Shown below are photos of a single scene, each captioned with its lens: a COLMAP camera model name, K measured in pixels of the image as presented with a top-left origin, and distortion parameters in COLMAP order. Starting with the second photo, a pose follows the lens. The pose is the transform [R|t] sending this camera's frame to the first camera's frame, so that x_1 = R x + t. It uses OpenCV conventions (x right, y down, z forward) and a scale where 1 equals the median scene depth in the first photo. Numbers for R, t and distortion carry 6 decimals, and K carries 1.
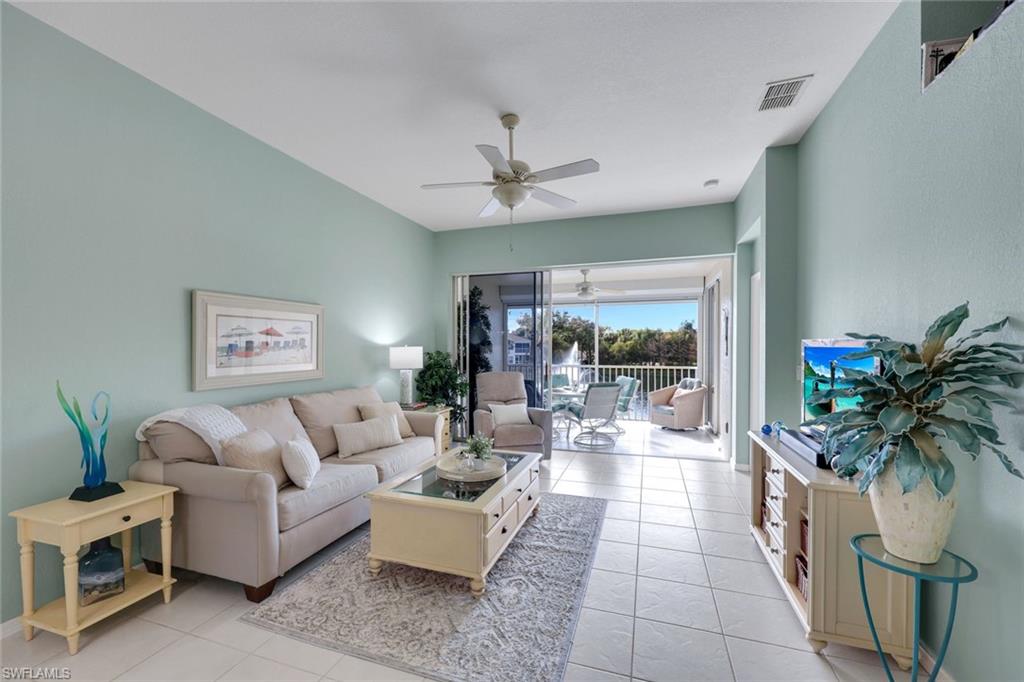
lens RADIAL K [[419.5, 0, 506.0], [0, 419.5, 348.1], [0, 0, 1]] dist [-0.002004, 0.000004]
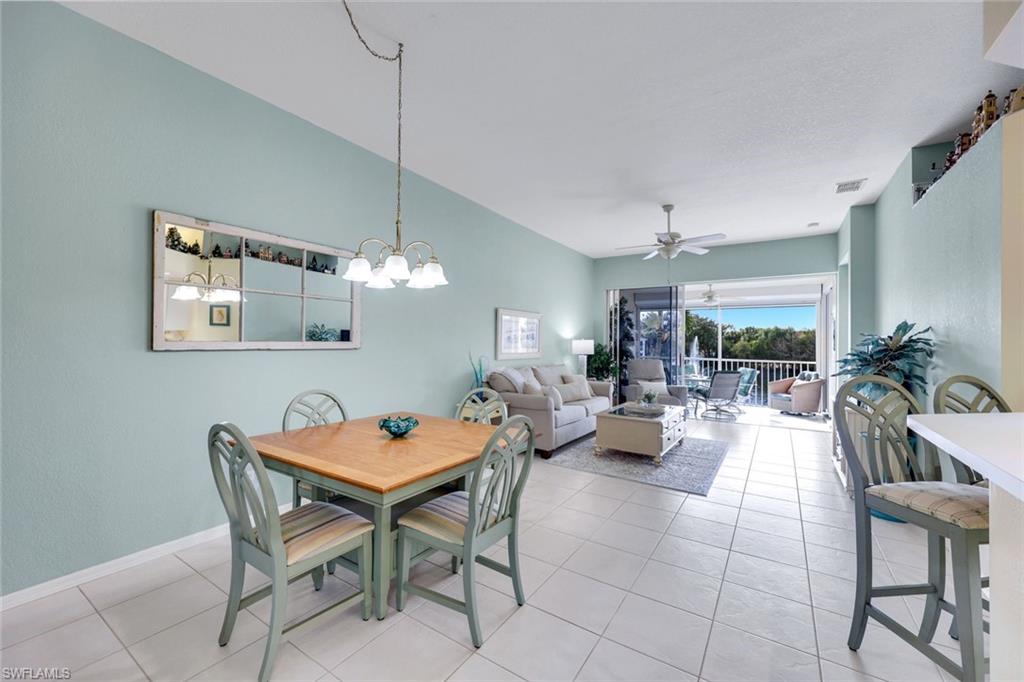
lens RADIAL K [[411.0, 0, 509.7], [0, 411.0, 333.3], [0, 0, 1]] dist [0.000994, 0.000087]
pose [[0.968368, 0.009049, -0.249363, -0.168583], [-0.016204, 0.999513, -0.026655, 0.022654], [0.249001, 0.029852, 0.968043, -0.669226]]
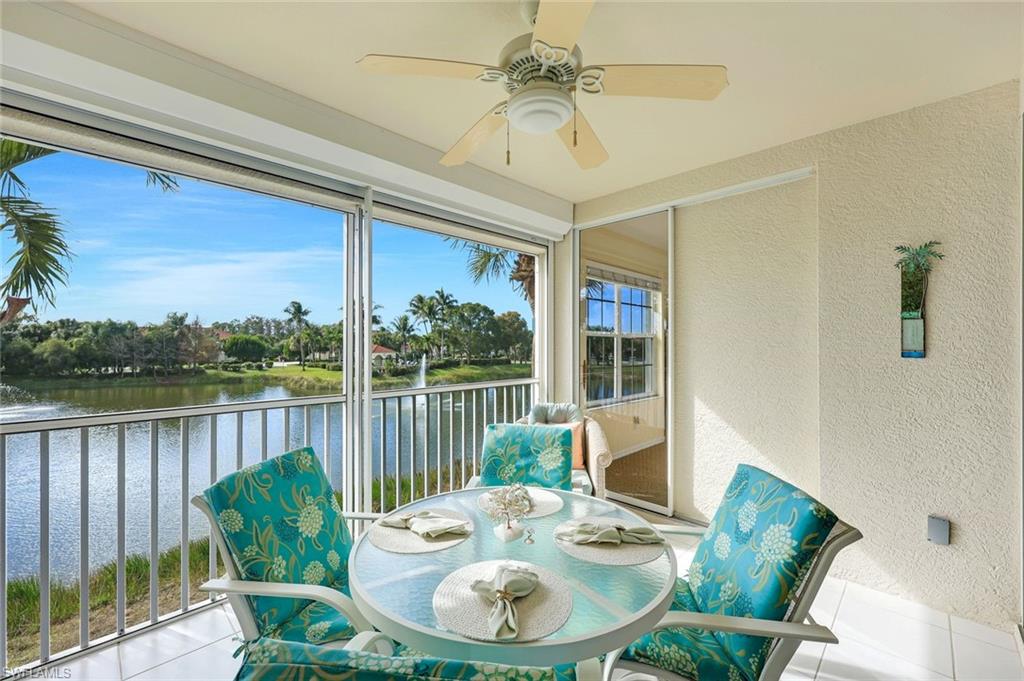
lens RADIAL K [[418.4, 0, 510.5], [0, 418.4, 340.5], [0, 0, 1]] dist [0.001018, 0.000160]
pose [[0.443723, 0.008007, 0.896128, -0.060040], [0.005803, 0.999913, -0.011808, 0.007010], [-0.896145, 0.010439, 0.443638, 1.750498]]
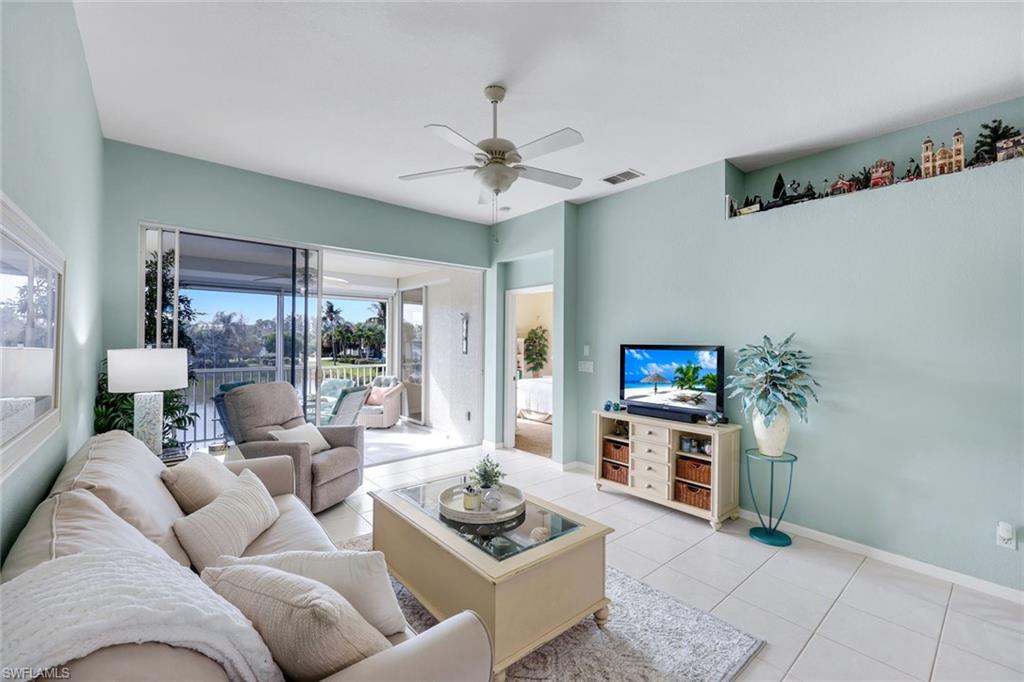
lens RADIAL K [[421.1, 0, 510.8], [0, 421.1, 336.4], [0, 0, 1]] dist [-0.000653, -0.000009]
pose [[0.510833, 0.015569, 0.859539, -0.622046], [-0.002342, 0.999857, -0.016719, -0.016622], [-0.859677, 0.006527, 0.510797, 0.453063]]
